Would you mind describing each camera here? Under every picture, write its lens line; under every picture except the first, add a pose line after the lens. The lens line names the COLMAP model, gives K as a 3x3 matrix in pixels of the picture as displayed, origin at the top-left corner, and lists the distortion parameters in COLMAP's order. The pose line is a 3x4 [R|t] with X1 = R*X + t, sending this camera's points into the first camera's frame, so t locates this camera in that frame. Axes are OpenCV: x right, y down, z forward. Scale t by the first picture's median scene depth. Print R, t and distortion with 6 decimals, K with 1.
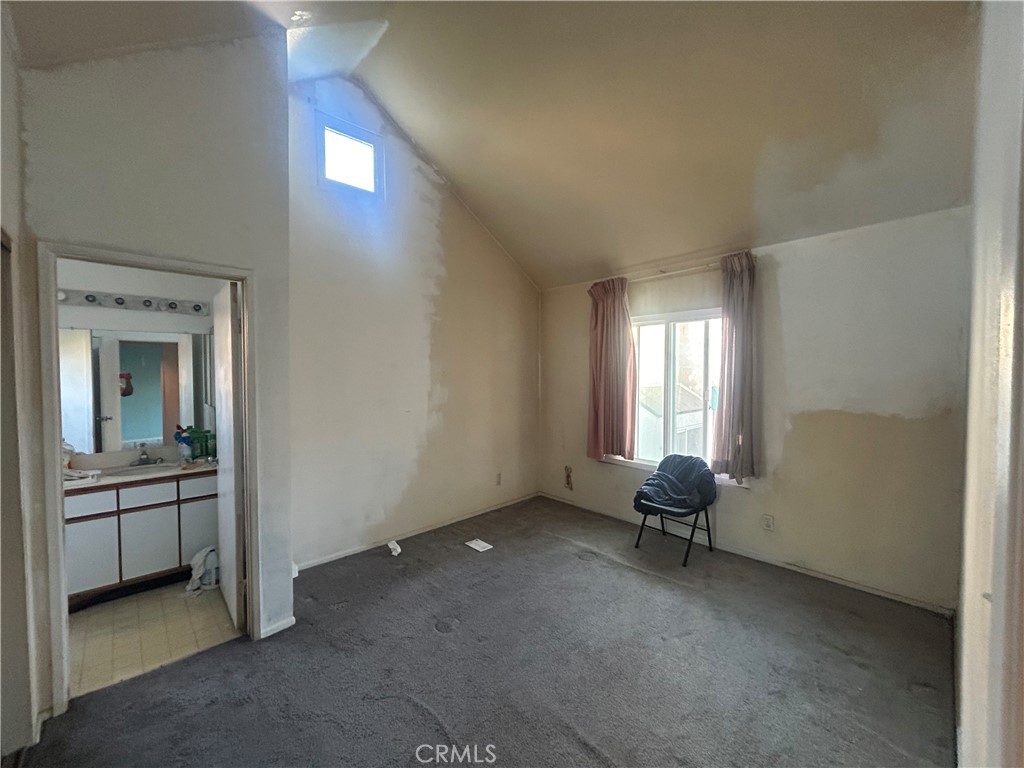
lens RADIAL K [[411.8, 0, 512.0], [0, 411.8, 384.0], [0, 0, 1]] dist [0.000603, 0.000103]
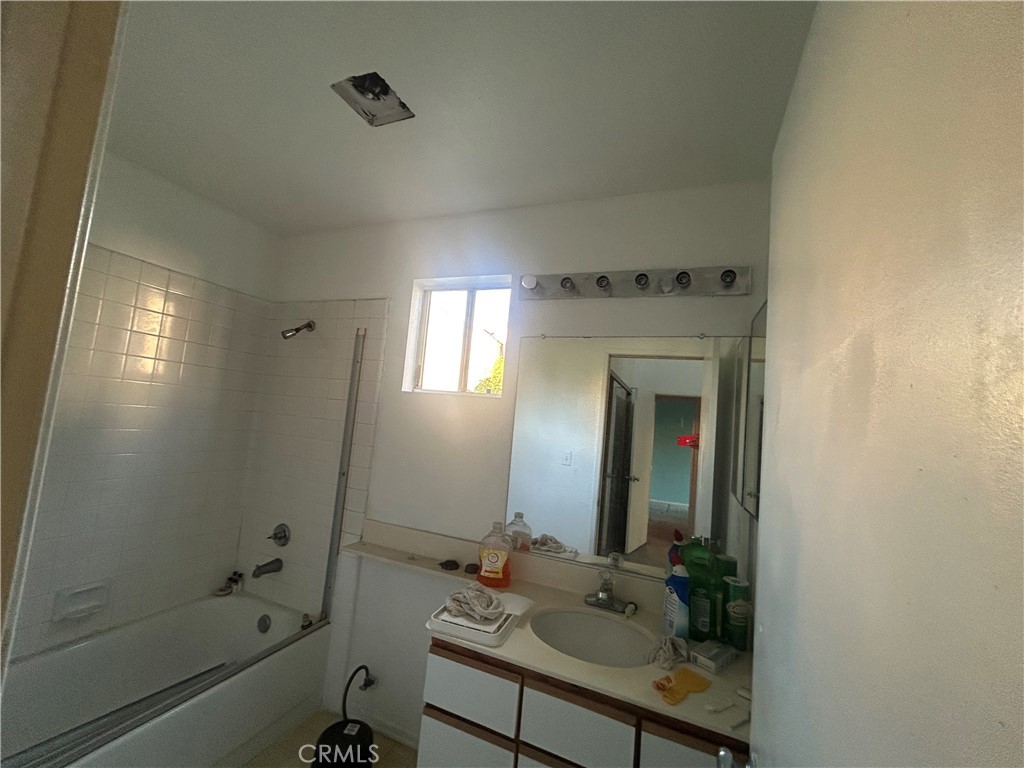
lens RADIAL K [[411.8, 0, 512.0], [0, 411.8, 384.0], [0, 0, 1]] dist [0.000603, 0.000103]
pose [[0.411369, -0.041295, -0.910533, -0.470279], [-0.120768, 0.987696, -0.099356, 0.002757], [0.903433, 0.150835, 0.401320, 0.641664]]
